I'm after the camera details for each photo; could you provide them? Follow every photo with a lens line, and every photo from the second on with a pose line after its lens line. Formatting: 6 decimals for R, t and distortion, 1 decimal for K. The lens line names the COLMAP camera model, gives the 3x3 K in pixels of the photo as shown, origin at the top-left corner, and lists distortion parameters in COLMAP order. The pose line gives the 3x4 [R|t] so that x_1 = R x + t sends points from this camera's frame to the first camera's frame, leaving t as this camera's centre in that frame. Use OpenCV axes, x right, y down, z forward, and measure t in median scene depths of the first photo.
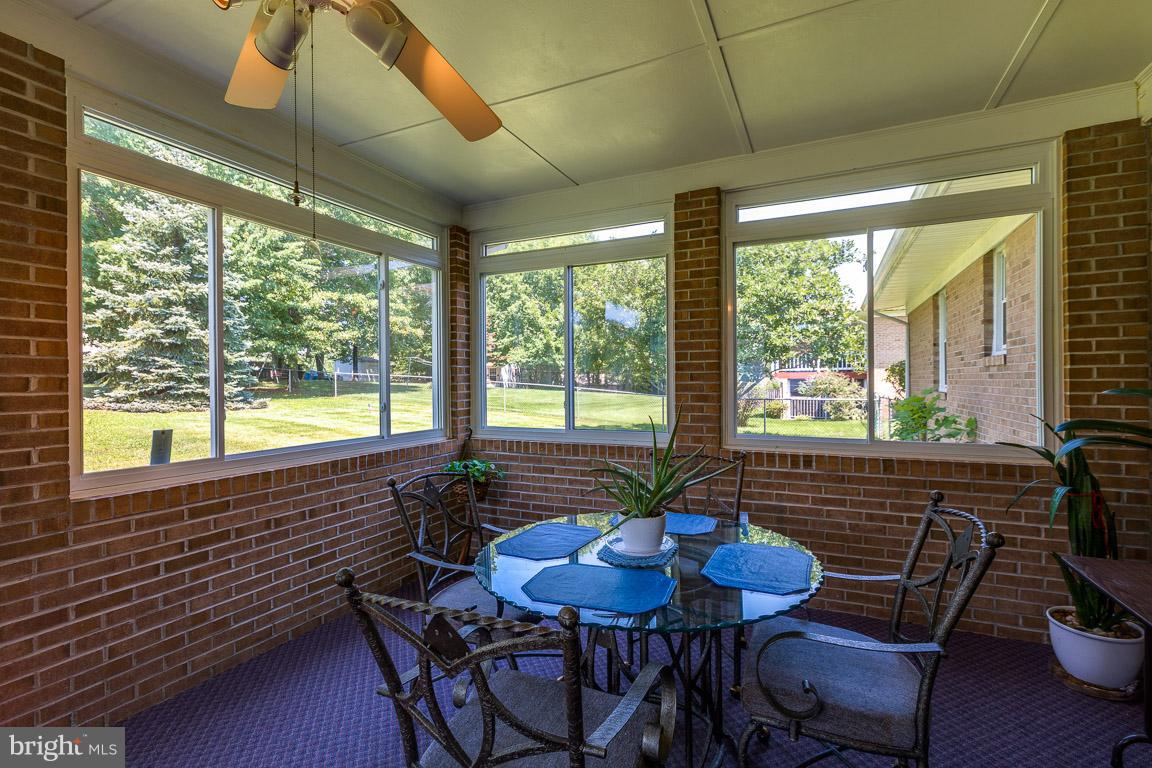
lens RADIAL K [[521.0, 0, 580.0], [0, 521.0, 379.1], [0, 0, 1]] dist [0.003840, 0.000758]
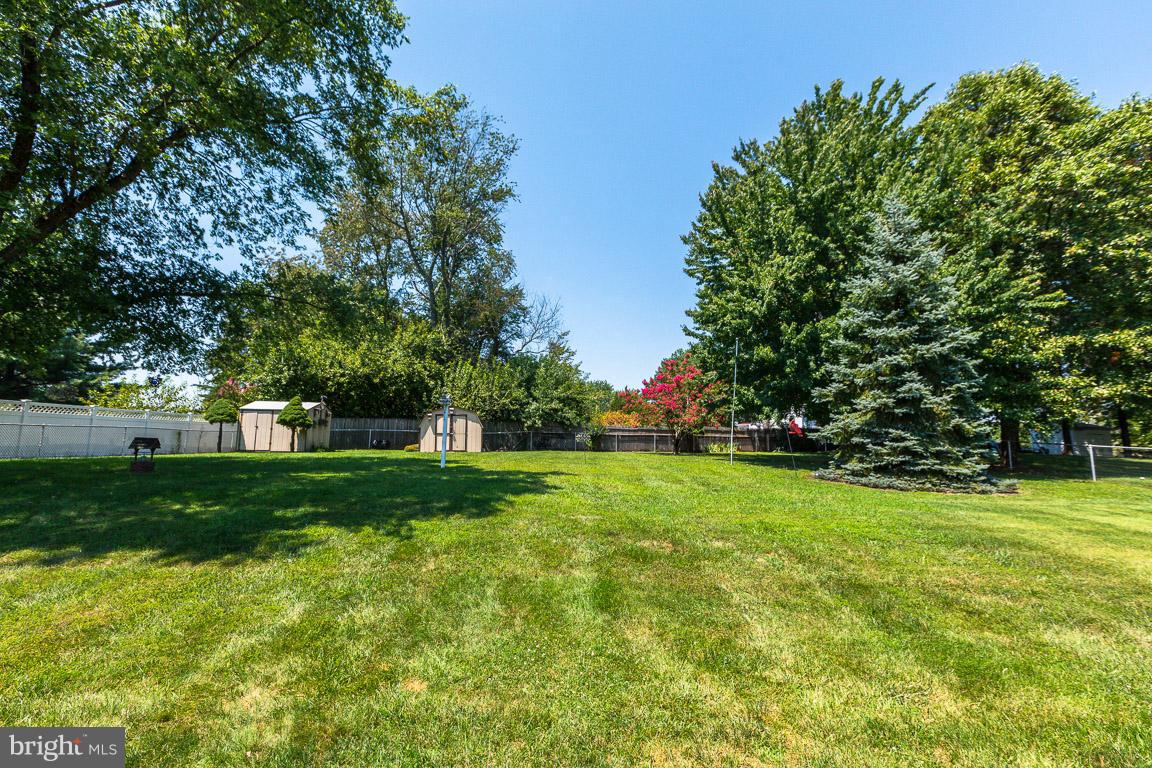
lens RADIAL K [[521.0, 0, 579.2], [0, 521.0, 382.0], [0, 0, 1]] dist [0.003840, 0.000758]
pose [[0.461656, -0.095958, -0.881853, -0.237495], [-0.014931, 0.993150, -0.115885, -0.008659], [0.886933, 0.066666, 0.457061, 0.081630]]
